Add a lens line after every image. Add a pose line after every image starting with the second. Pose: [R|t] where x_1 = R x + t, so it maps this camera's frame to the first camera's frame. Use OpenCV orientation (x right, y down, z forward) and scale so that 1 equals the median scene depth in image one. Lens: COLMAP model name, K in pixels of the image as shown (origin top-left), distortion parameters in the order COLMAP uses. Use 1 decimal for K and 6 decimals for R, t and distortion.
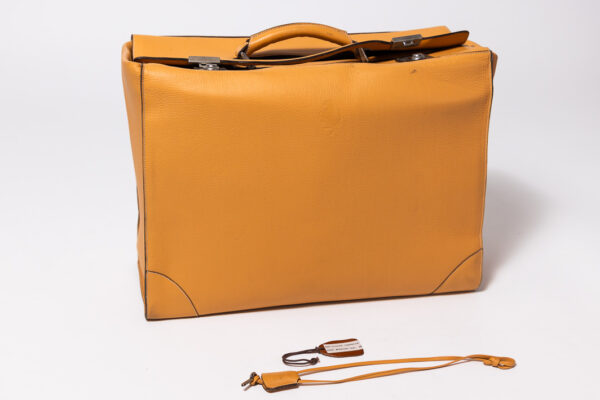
lens RADIAL K [[953.3, 0, 300.0], [0, 953.3, 200.0], [0, 0, 1]] dist [0.008679, 0.024151]
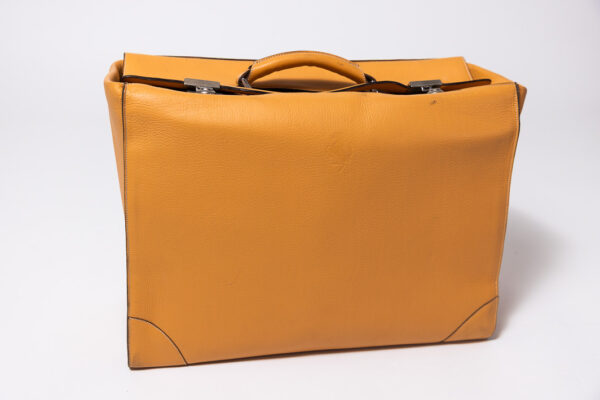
lens RADIAL K [[690.3, 0, 301.0], [0, 690.3, 189.4], [0, 0, 1]] dist [0.070532, -0.002280]
pose [[0.999571, 0.028214, -0.007886, 0.002115], [-0.028355, 0.999430, -0.018347, -0.037191], [0.007364, 0.018562, 0.999801, 0.341432]]
